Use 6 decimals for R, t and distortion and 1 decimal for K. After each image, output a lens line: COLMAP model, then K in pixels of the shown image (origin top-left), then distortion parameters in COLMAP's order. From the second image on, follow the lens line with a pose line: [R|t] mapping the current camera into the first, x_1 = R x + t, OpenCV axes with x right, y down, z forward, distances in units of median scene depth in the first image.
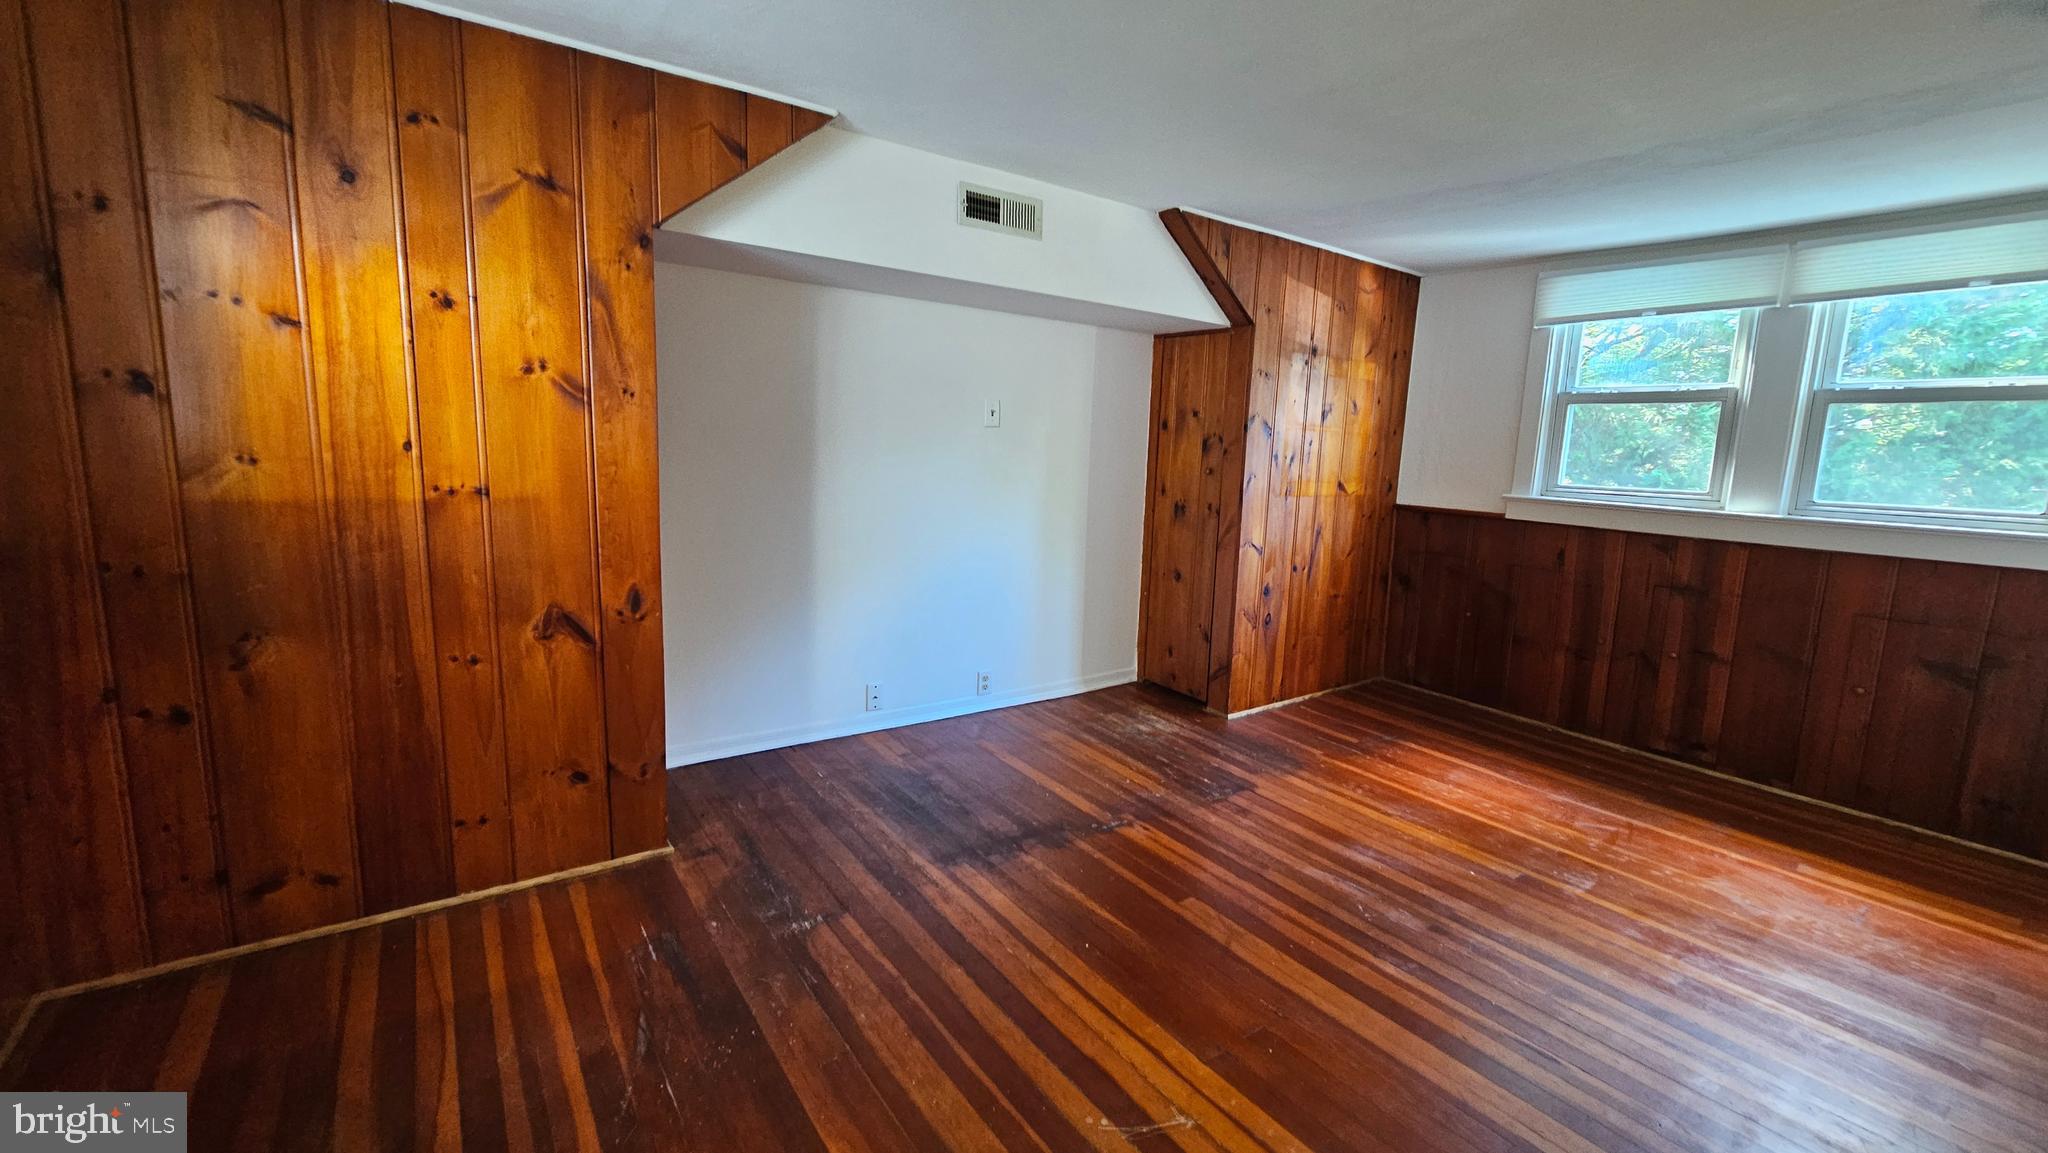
lens RADIAL K [[839.8, 0, 1025.8], [0, 839.8, 562.6], [0, 0, 1]] dist [-0.002278, 0.000354]
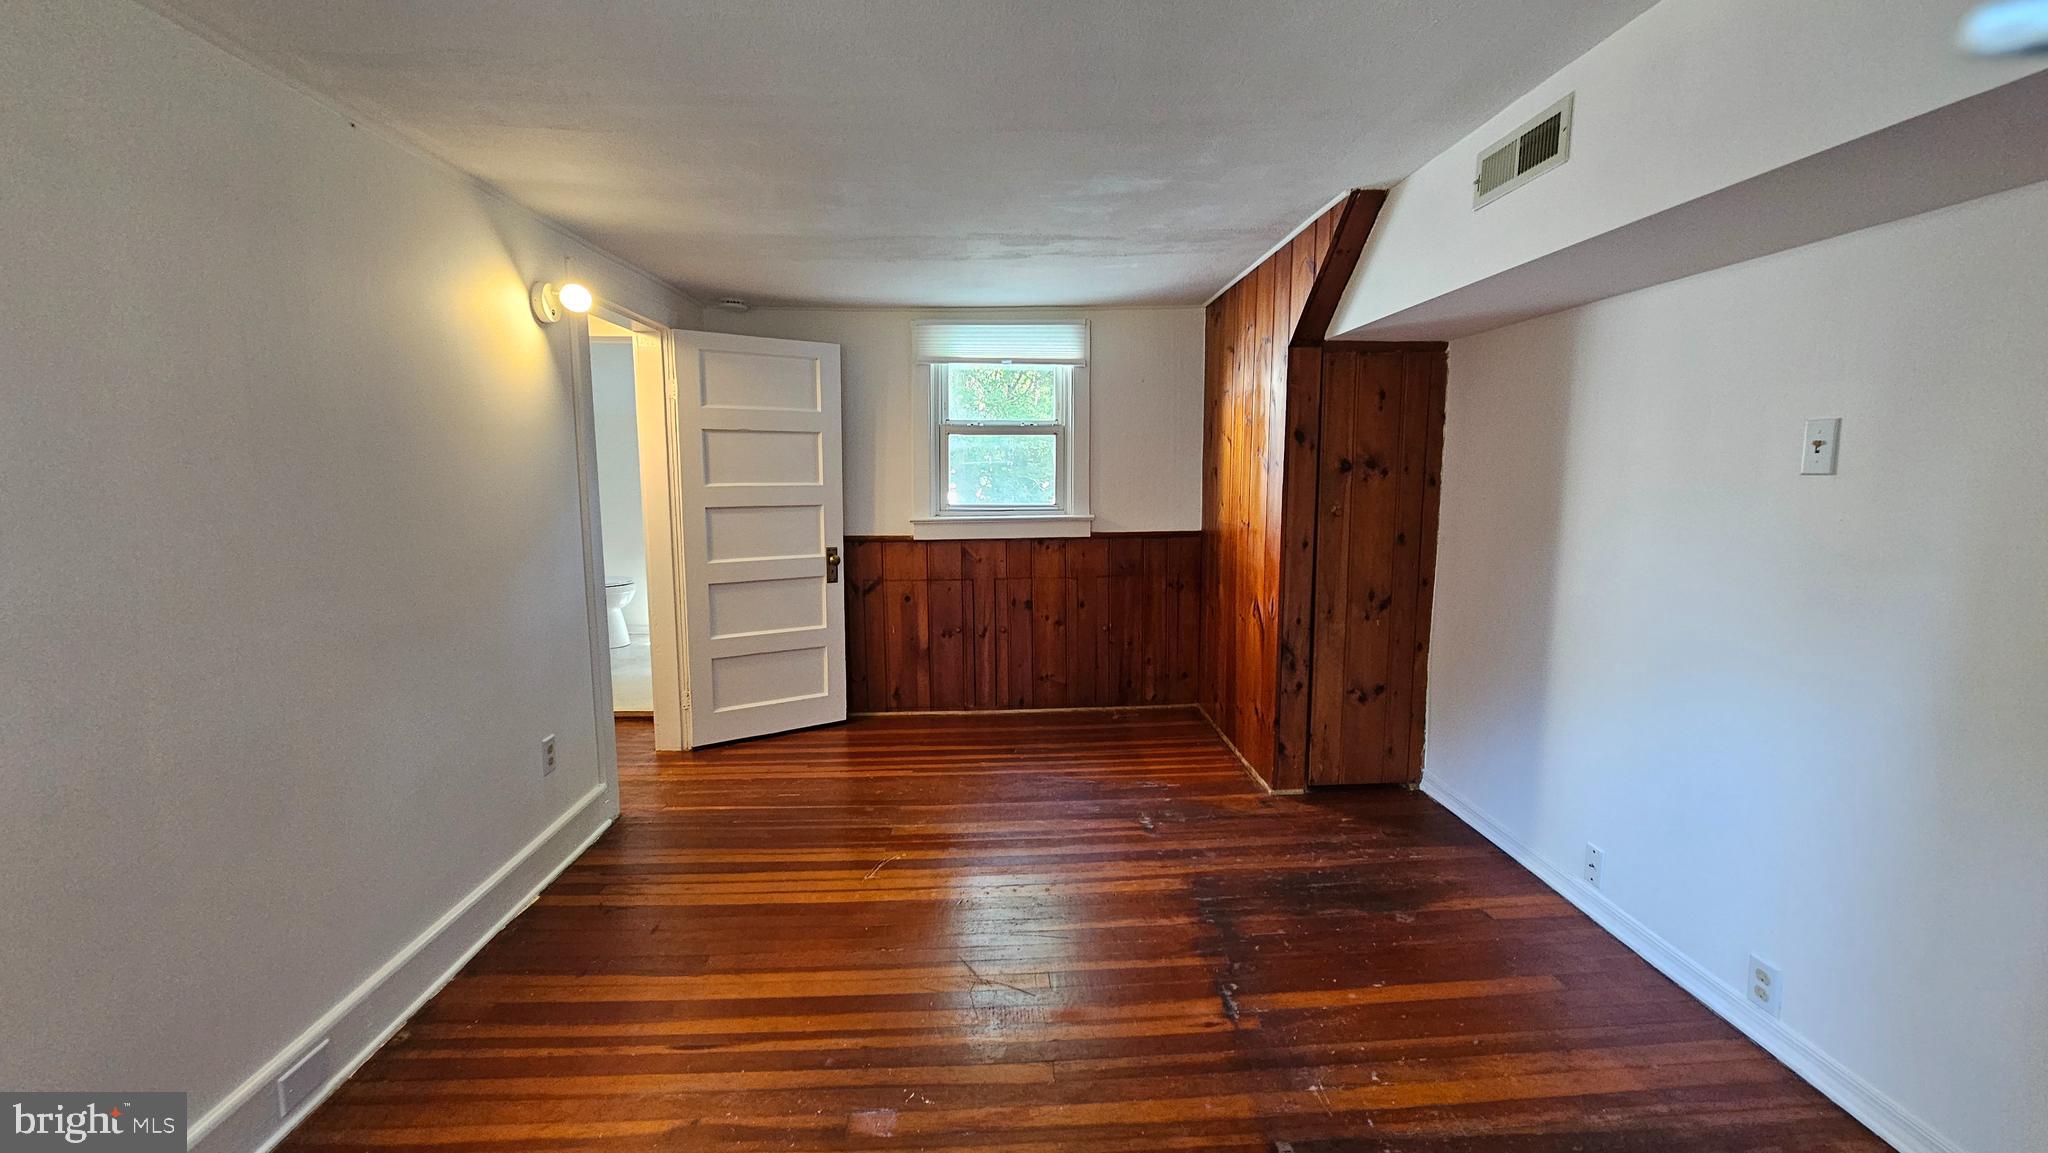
lens RADIAL K [[839.8, 0, 1031.9], [0, 839.8, 586.8], [0, 0, 1]] dist [-0.002278, 0.000354]
pose [[-0.541900, 0.088730, -0.835746, 0.892173], [-0.134004, 0.972568, 0.190145, -0.189484], [0.829691, 0.215033, -0.515144, 1.298149]]
